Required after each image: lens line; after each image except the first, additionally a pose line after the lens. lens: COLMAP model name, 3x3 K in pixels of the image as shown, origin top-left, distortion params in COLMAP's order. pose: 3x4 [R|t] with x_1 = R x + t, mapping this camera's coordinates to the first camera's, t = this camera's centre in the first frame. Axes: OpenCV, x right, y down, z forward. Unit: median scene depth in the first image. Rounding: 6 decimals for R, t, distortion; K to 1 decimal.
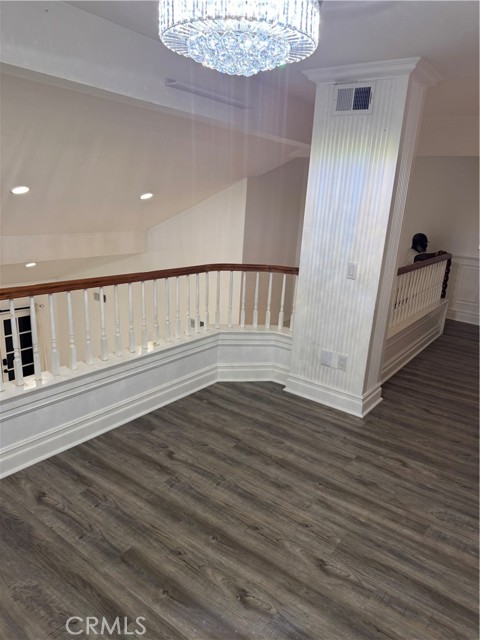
lens RADIAL K [[449.6, 0, 243.3], [0, 449.6, 320.4], [0, 0, 1]] dist [0.070718, -0.088375]
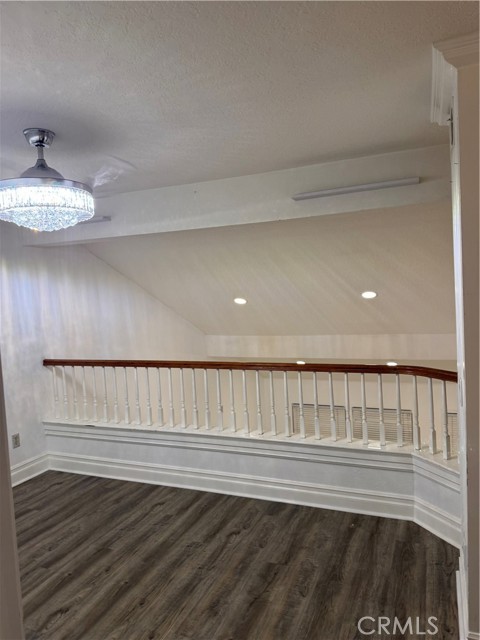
lens RADIAL K [[449.6, 0, 240.9], [0, 449.6, 322.9], [0, 0, 1]] dist [0.070718, -0.088375]
pose [[0.241038, -0.008633, -0.970477, 0.894611], [-0.199612, 0.978140, -0.058279, -0.127681], [0.949766, 0.207767, 0.234046, 0.677307]]
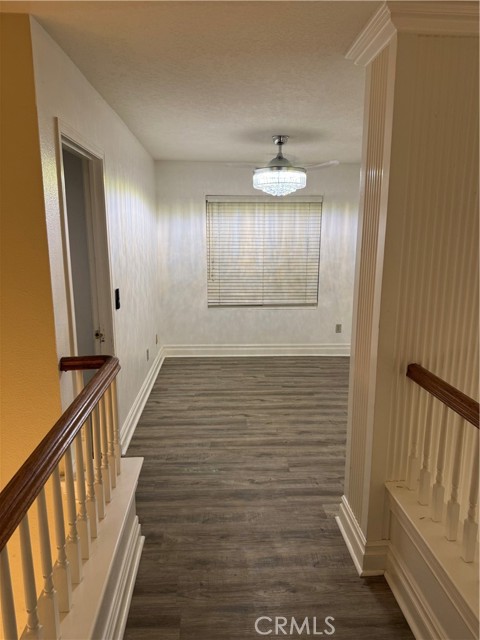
lens RADIAL K [[449.6, 0, 238.3], [0, 449.6, 317.9], [0, 0, 1]] dist [0.070718, -0.088375]
pose [[-0.772706, 0.052556, -0.632584, 1.046396], [-0.218634, 0.913551, 0.342962, -0.381199], [0.595923, 0.403314, -0.694416, 1.603848]]
